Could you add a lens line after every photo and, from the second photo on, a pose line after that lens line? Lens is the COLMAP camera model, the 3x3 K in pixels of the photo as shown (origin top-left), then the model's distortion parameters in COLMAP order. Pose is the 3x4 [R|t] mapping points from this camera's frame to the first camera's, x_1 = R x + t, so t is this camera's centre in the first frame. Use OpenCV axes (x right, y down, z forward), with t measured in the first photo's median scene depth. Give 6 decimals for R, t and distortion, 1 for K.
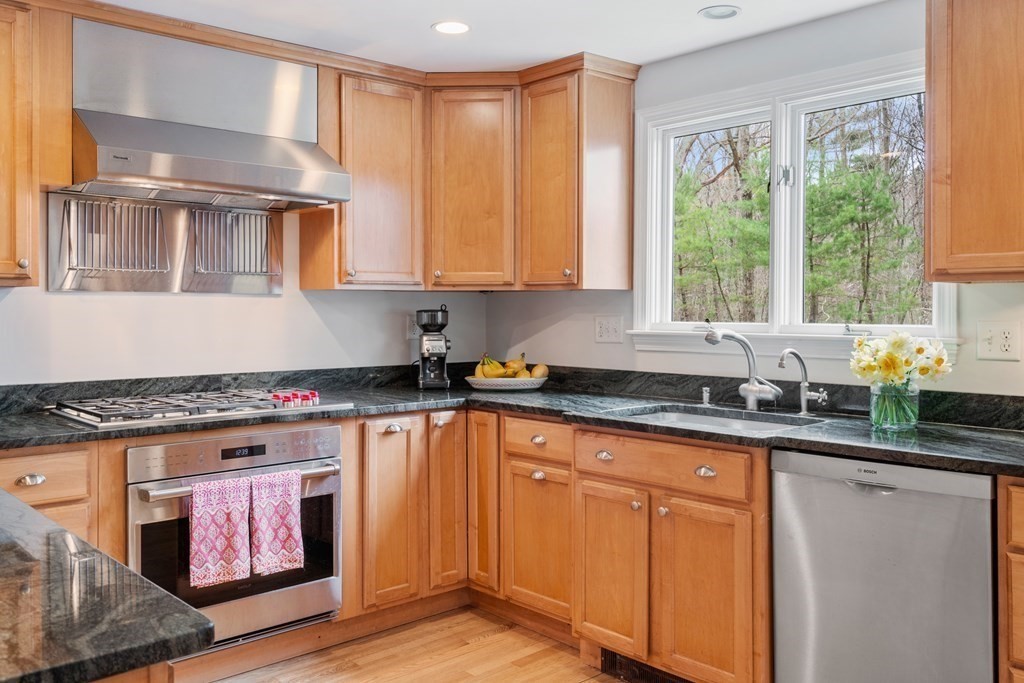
lens RADIAL K [[882.7, 0, 505.5], [0, 882.7, 307.2], [0, 0, 1]] dist [0.030596, -0.000319]
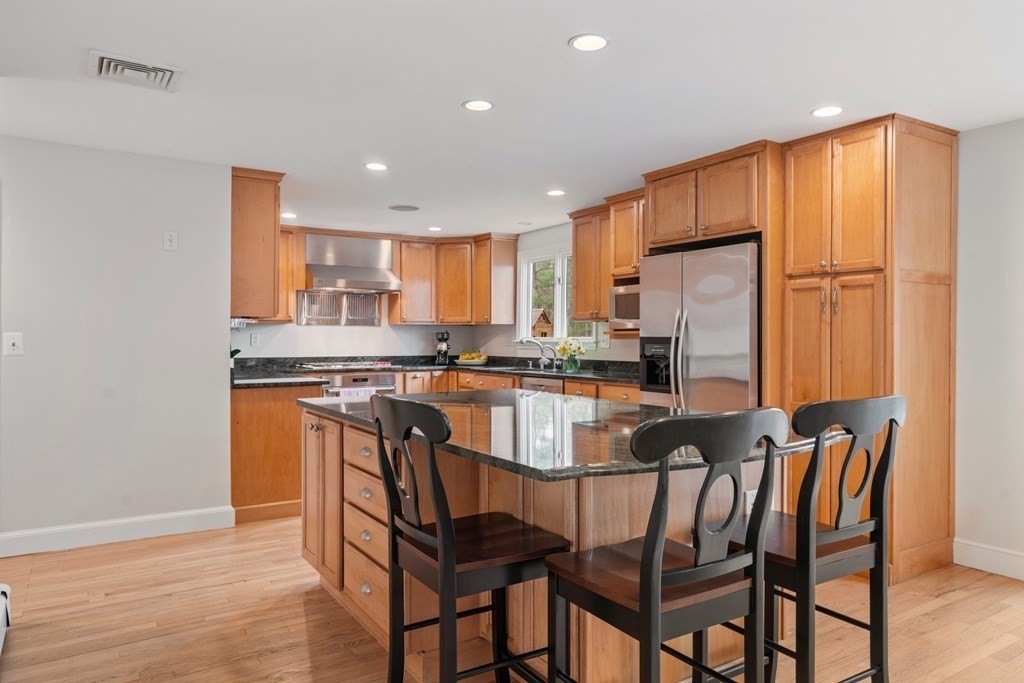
lens RADIAL K [[684.6, 0, 512.1], [0, 684.6, 340.8], [0, 0, 1]] dist [0.000188, -0.000049]
pose [[0.987169, 0.002101, -0.159662, 0.460998], [-0.001551, 0.999992, 0.003574, 0.020973], [0.159669, -0.003280, 0.987165, -0.945546]]
